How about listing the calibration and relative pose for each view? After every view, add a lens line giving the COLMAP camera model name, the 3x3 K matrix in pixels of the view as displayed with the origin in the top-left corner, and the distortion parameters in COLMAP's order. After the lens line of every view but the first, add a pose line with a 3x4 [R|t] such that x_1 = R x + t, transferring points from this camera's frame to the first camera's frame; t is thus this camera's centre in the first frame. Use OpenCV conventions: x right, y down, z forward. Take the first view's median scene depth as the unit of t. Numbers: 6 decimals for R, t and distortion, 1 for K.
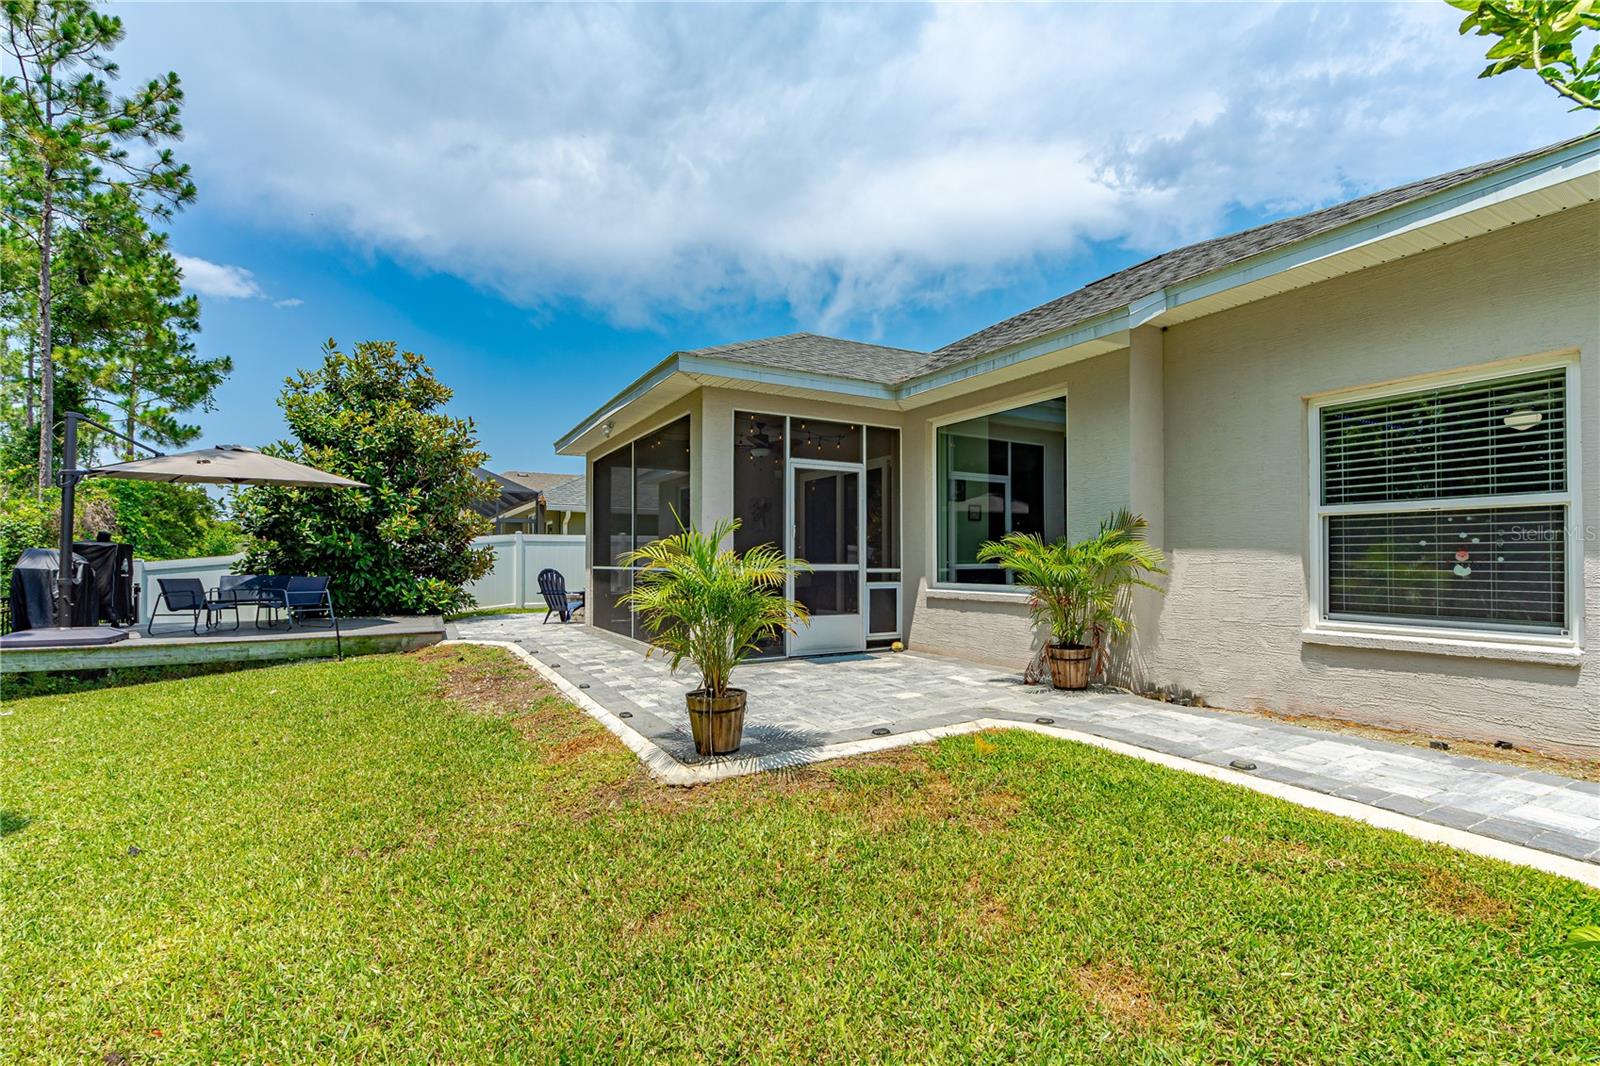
lens RADIAL K [[734.8, 0, 791.4], [0, 734.8, 549.3], [0, 0, 1]] dist [0.002434, 0.000510]
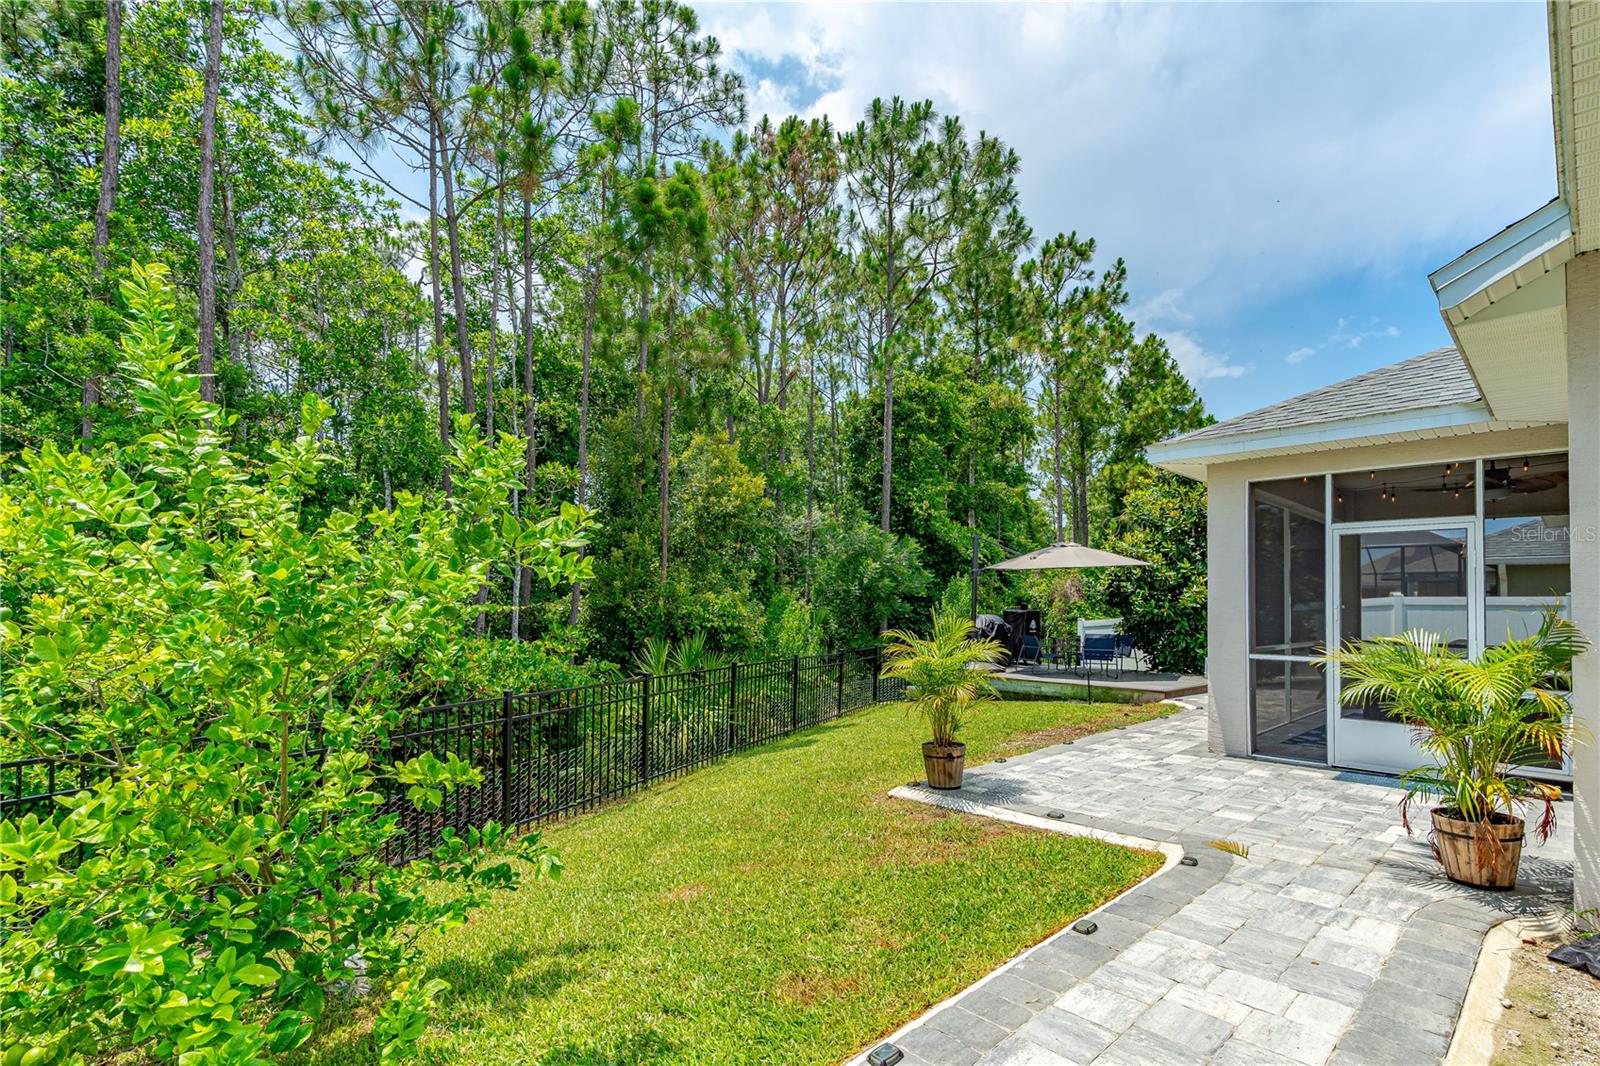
lens RADIAL K [[734.8, 0, 813.5], [0, 734.8, 585.4], [0, 0, 1]] dist [0.002434, 0.000510]
pose [[0.264235, -0.022300, -0.964201, 0.531987], [0.003049, 0.999747, -0.022286, -0.032193], [0.964454, 0.002949, 0.264236, 0.185355]]
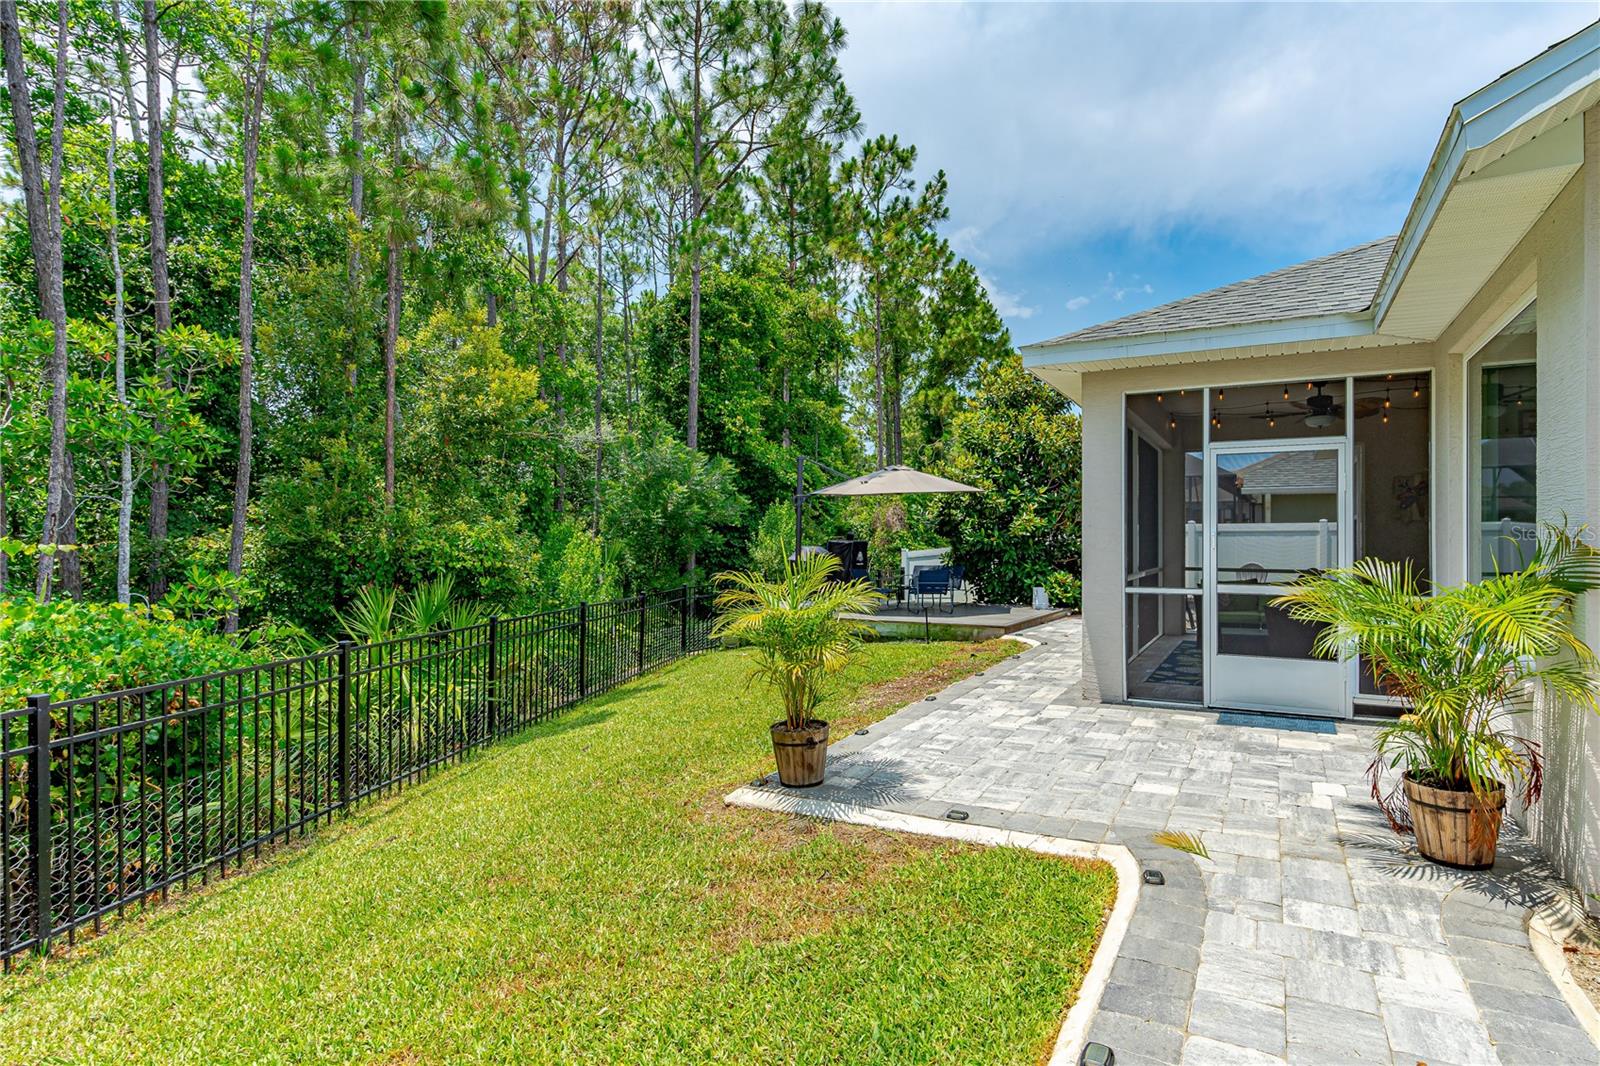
lens RADIAL K [[781.2, 0, 872.6], [0, 781.2, 535.8], [0, 0, 1]] dist [-0.009847, 0.002536]
pose [[0.565721, -0.000780, -0.824597, 0.383621], [0.010665, 0.999923, 0.006371, -0.031591], [0.824528, -0.012398, 0.565685, 0.220589]]
